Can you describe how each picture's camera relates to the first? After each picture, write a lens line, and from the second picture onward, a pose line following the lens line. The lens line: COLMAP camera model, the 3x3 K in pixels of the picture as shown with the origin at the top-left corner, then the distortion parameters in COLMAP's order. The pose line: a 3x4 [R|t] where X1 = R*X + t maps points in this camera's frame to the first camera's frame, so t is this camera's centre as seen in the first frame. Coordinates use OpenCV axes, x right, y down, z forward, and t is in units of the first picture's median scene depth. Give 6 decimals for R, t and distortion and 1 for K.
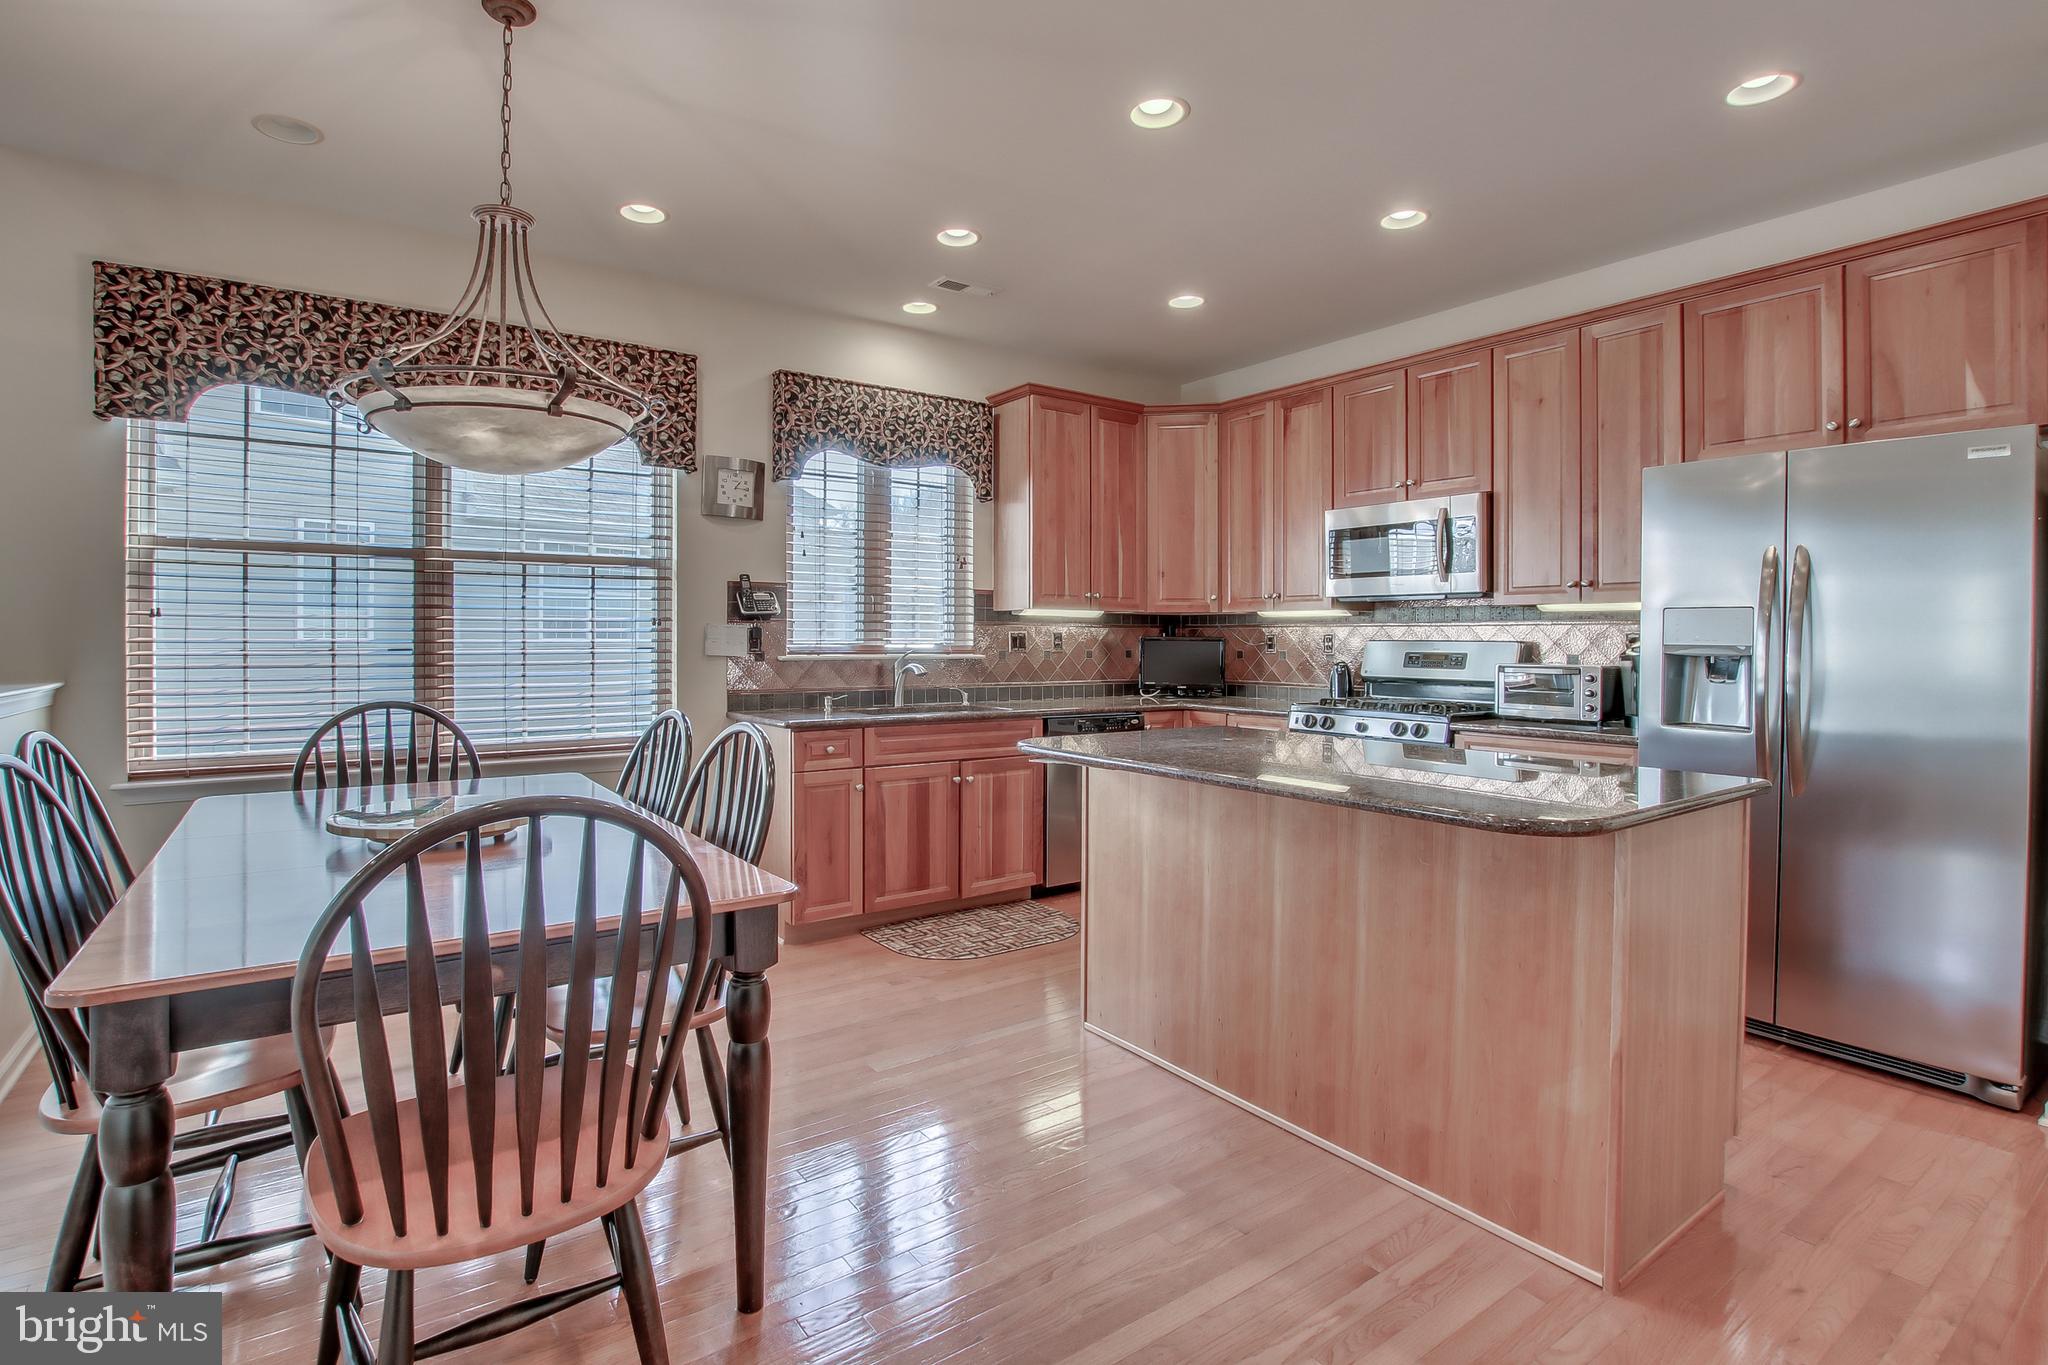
lens RADIAL K [[974.3, 0, 992.7], [0, 974.3, 626.6], [0, 0, 1]] dist [-0.029712, 0.001526]
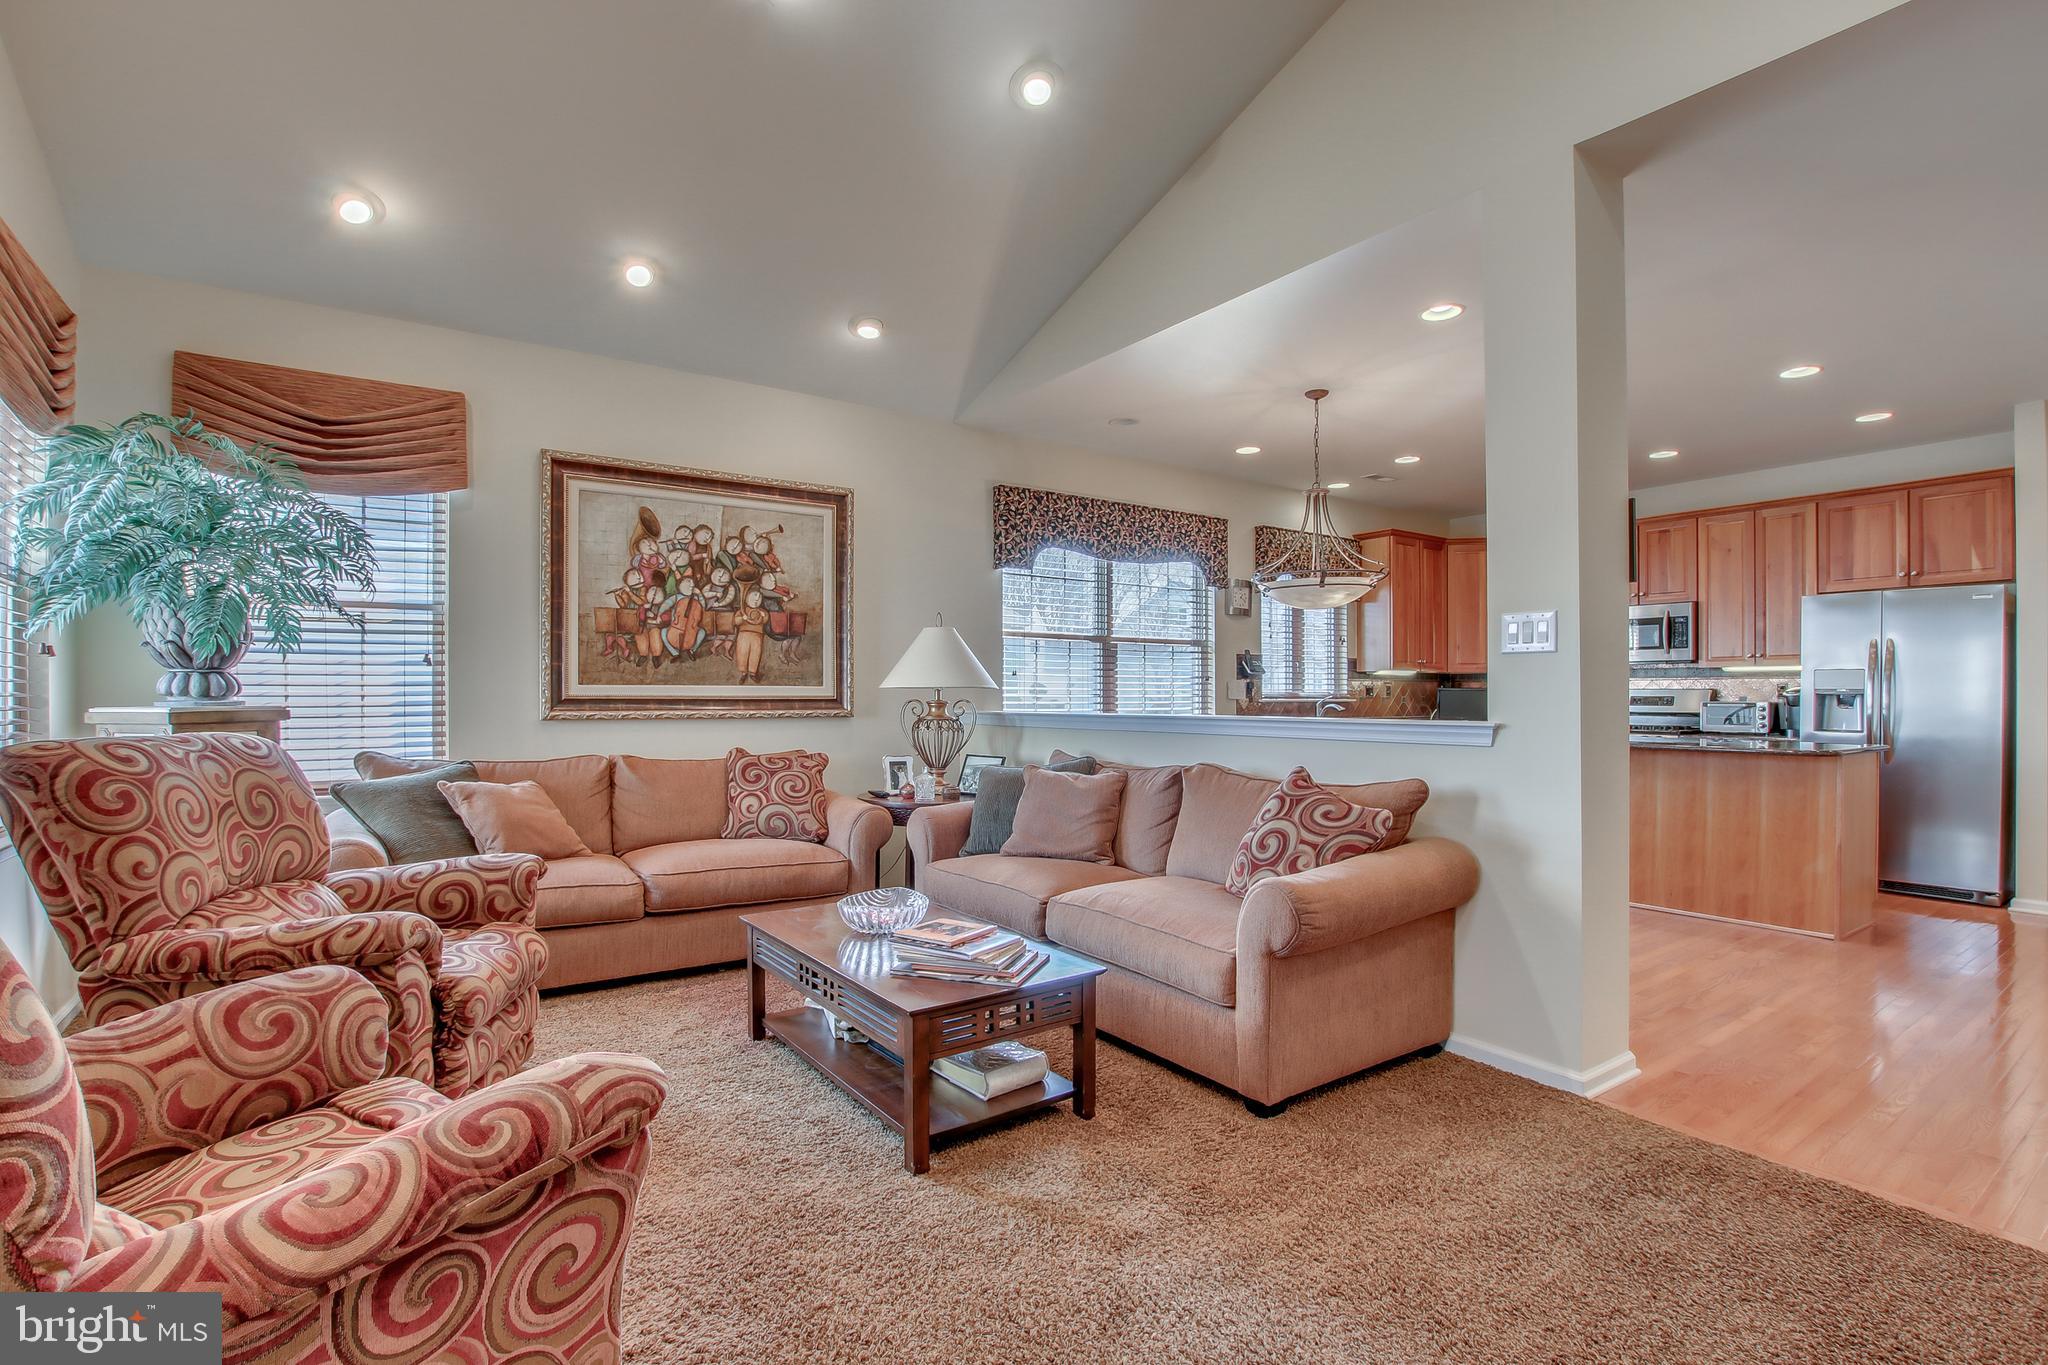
lens RADIAL K [[951.3, 0, 1014.9], [0, 951.3, 688.6], [0, 0, 1]] dist [-0.032211, 0.000805]
pose [[0.999998, -0.001893, -0.000137, -0.650526], [0.001893, 0.999994, 0.002751, 0.007611], [0.000131, -0.002751, 0.999996, -0.618368]]
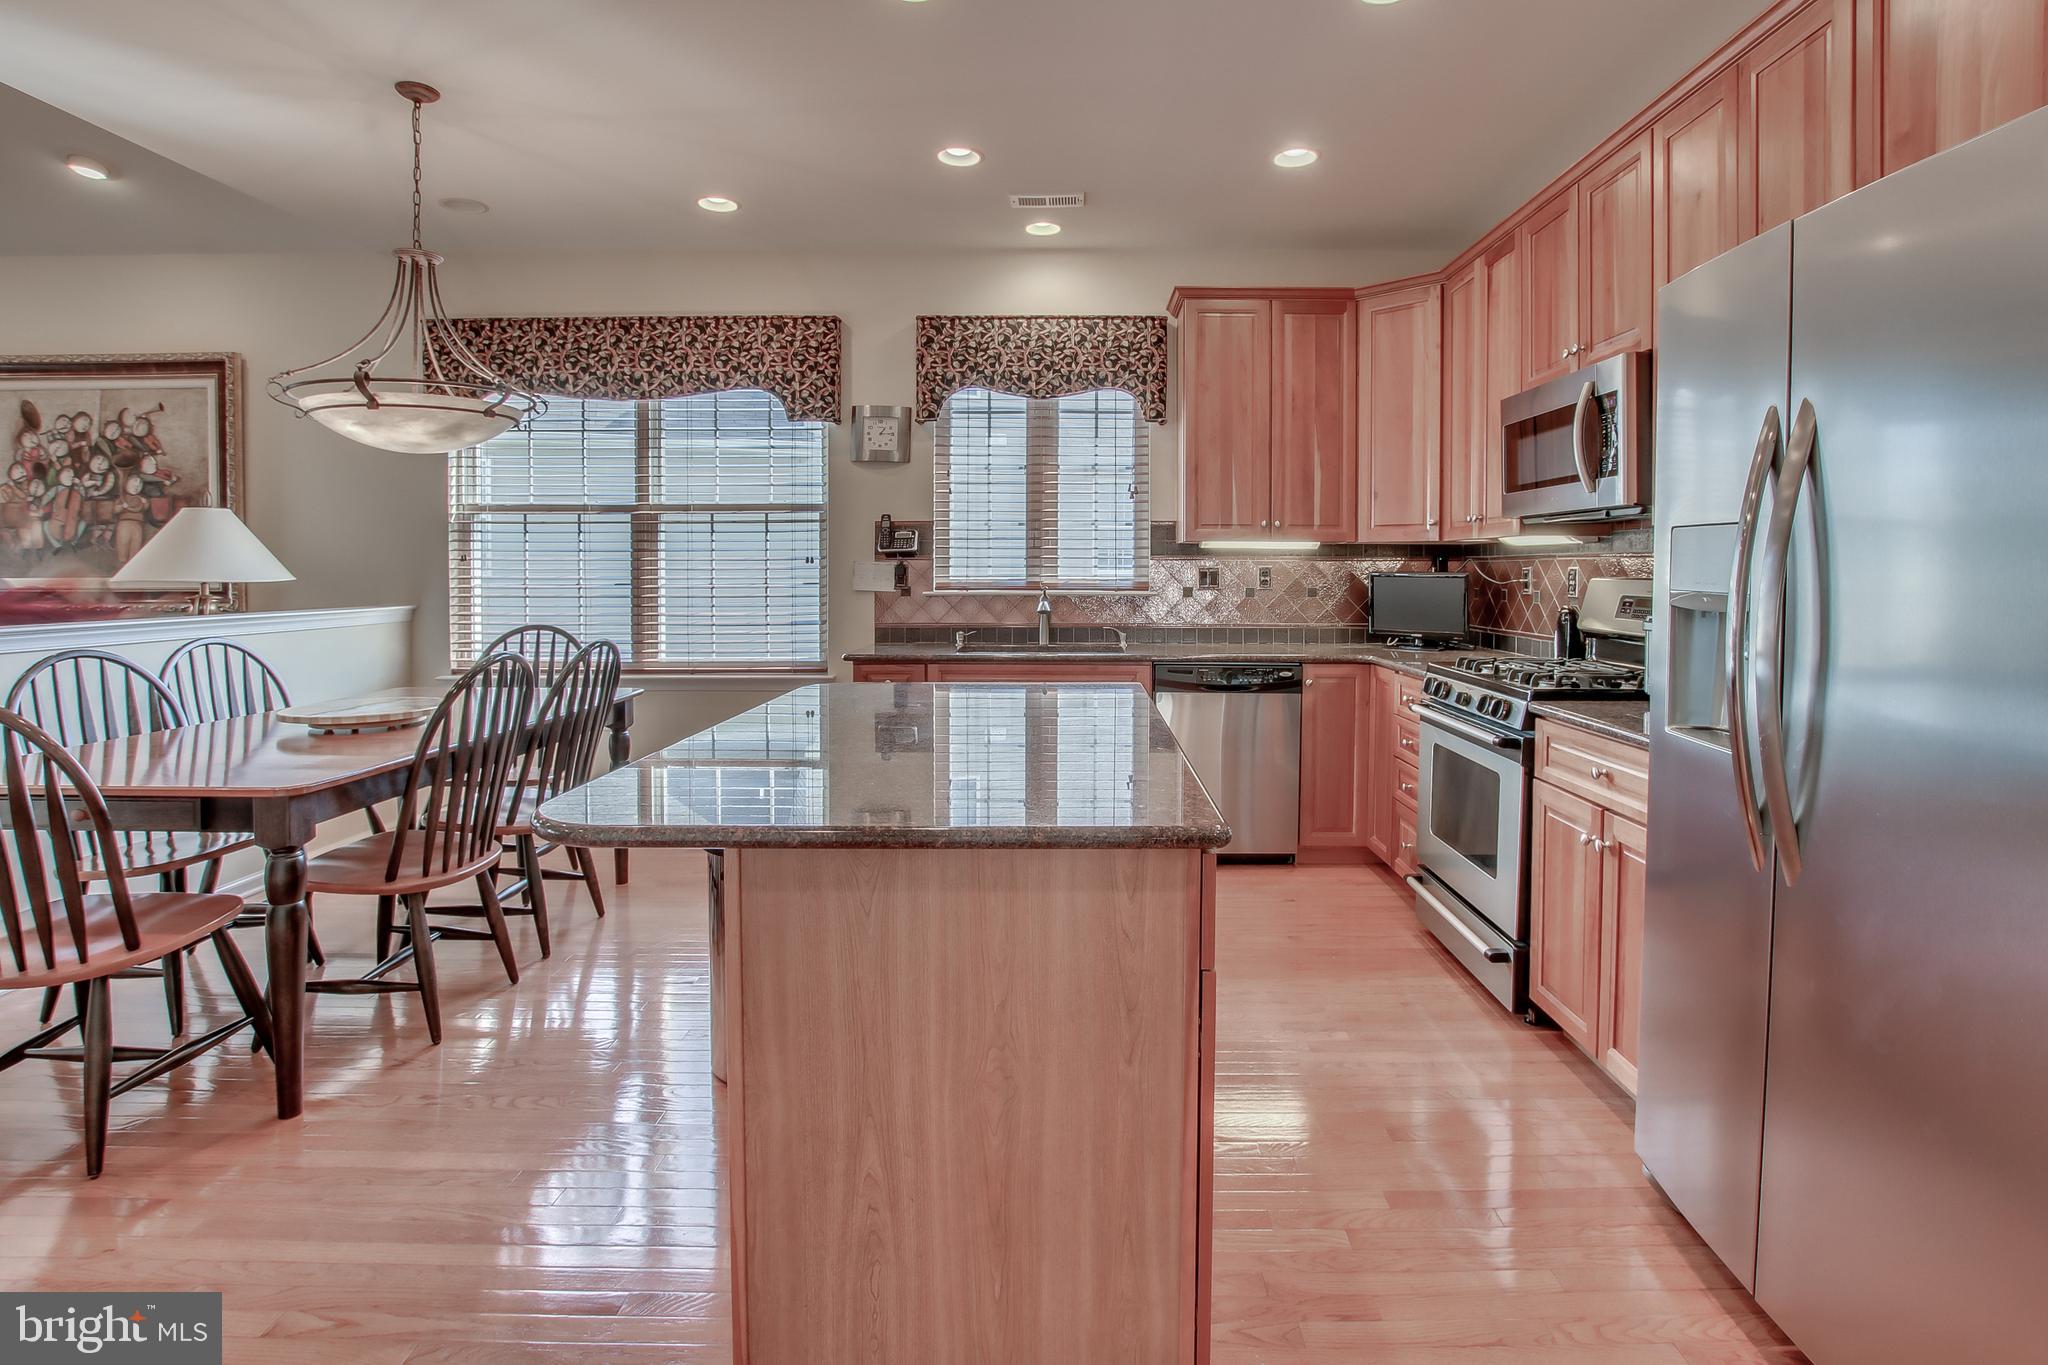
lens RADIAL K [[981.9, 0, 1085.2], [0, 981.9, 581.4], [0, 0, 1]] dist [-0.030965, 0.001974]
pose [[0.827967, 0.004482, -0.560759, 0.527617], [0.009747, 0.999702, 0.022381, -0.002539], [0.560692, -0.023997, 0.827677, 0.230839]]
